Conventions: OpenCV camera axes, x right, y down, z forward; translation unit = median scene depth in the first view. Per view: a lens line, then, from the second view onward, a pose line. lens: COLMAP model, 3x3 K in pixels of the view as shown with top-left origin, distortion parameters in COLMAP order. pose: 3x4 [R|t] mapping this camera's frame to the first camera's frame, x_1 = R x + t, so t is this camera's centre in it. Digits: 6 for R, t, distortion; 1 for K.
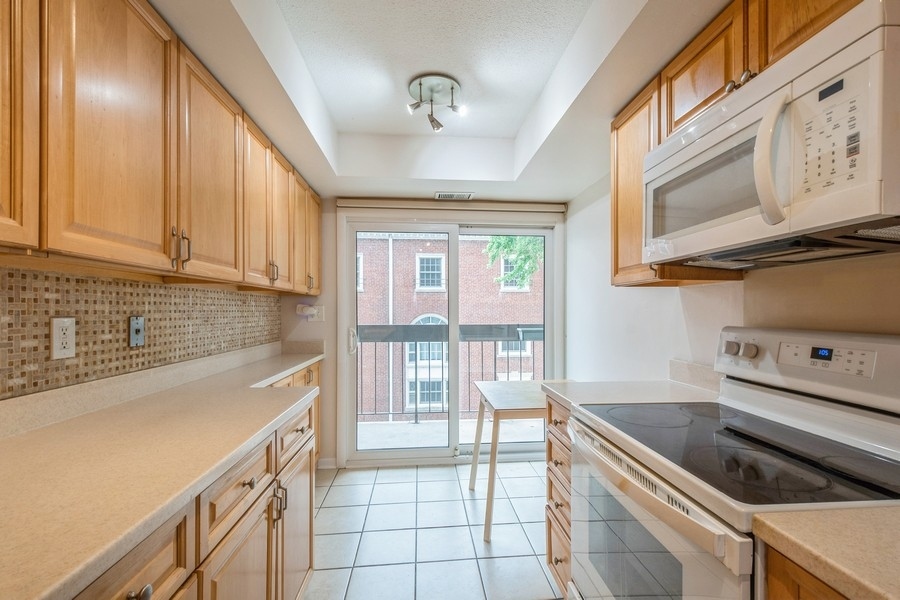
lens RADIAL K [[399.1, 0, 460.9], [0, 399.1, 302.0], [0, 0, 1]] dist [-0.001960, -0.000449]
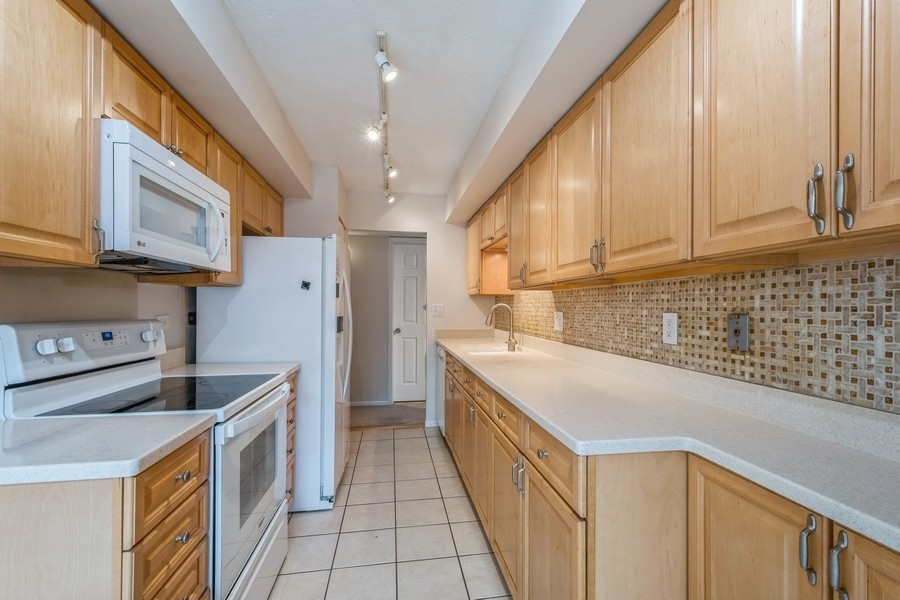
lens RADIAL K [[399.1, 0, 460.9], [0, 399.1, 302.0], [0, 0, 1]] dist [-0.001960, -0.000449]
pose [[-0.997718, -0.003602, -0.067428, -0.190047], [-0.001287, 0.999409, -0.034347, 0.042174], [0.067512, -0.034182, -0.997133, 1.905849]]
